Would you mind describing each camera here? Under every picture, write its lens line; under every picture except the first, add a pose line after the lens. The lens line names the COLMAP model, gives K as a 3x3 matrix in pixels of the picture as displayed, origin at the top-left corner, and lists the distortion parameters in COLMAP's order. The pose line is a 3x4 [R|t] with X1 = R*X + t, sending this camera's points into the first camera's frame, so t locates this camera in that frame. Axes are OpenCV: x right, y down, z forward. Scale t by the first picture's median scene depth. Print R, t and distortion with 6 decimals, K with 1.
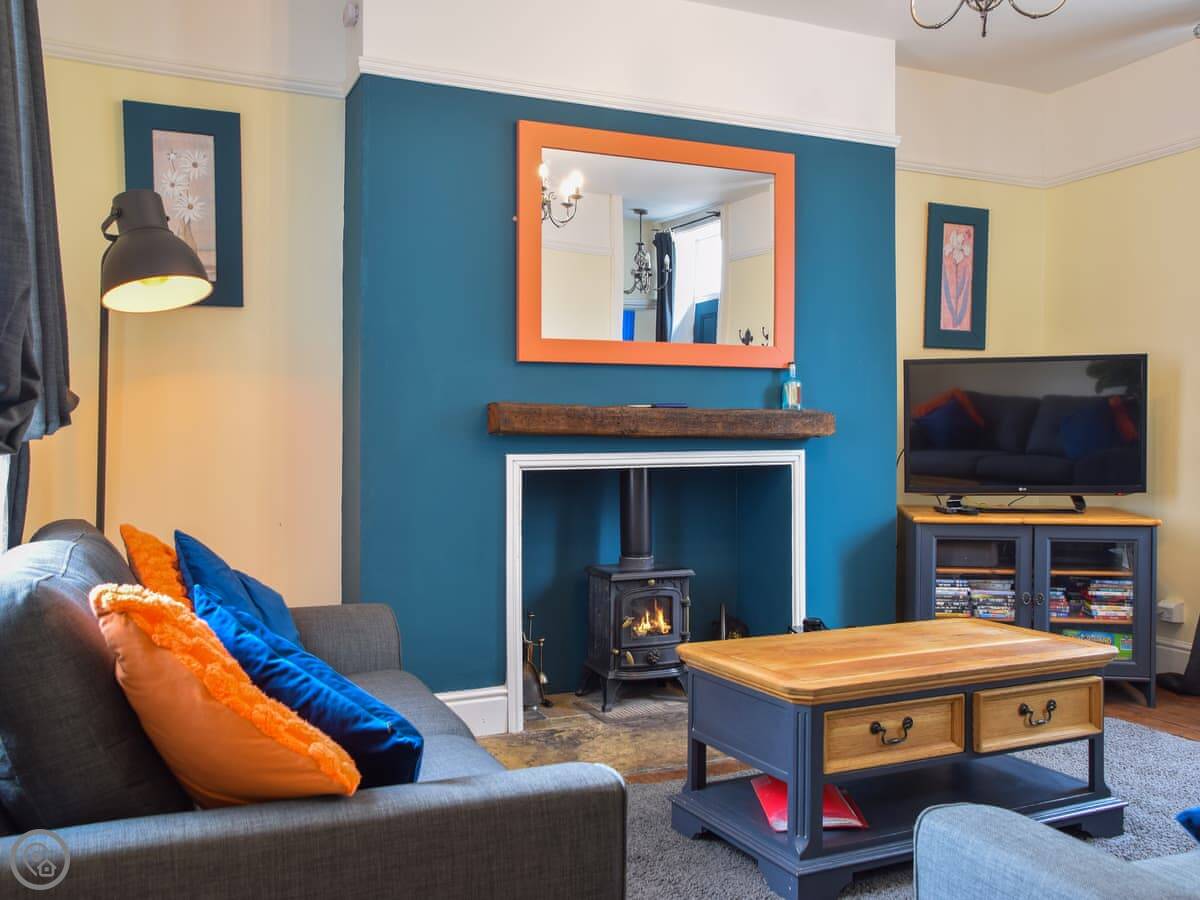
lens RADIAL K [[1082.2, 0, 600.0], [0, 1082.2, 450.0], [0, 0, 1]] dist [0.063845, 0.005501]
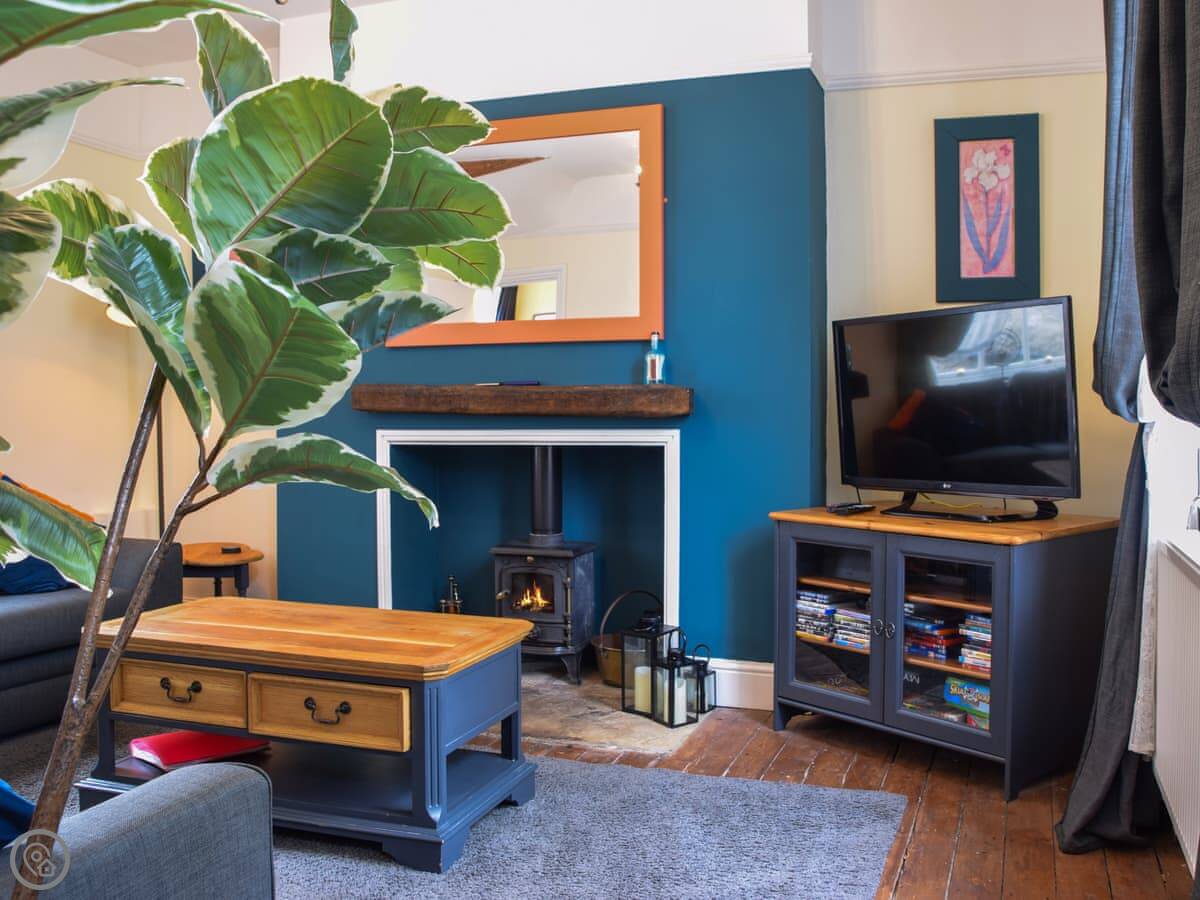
lens RADIAL K [[1024.7, 0, 600.0], [0, 1024.7, 450.0], [0, 0, 1]] dist [-0.098481, 0.007386]
pose [[0.708144, 0.024661, -0.705637, 0.749469], [-0.011859, 0.999664, 0.023036, -0.002068], [0.705968, -0.007944, 0.708199, 0.362552]]
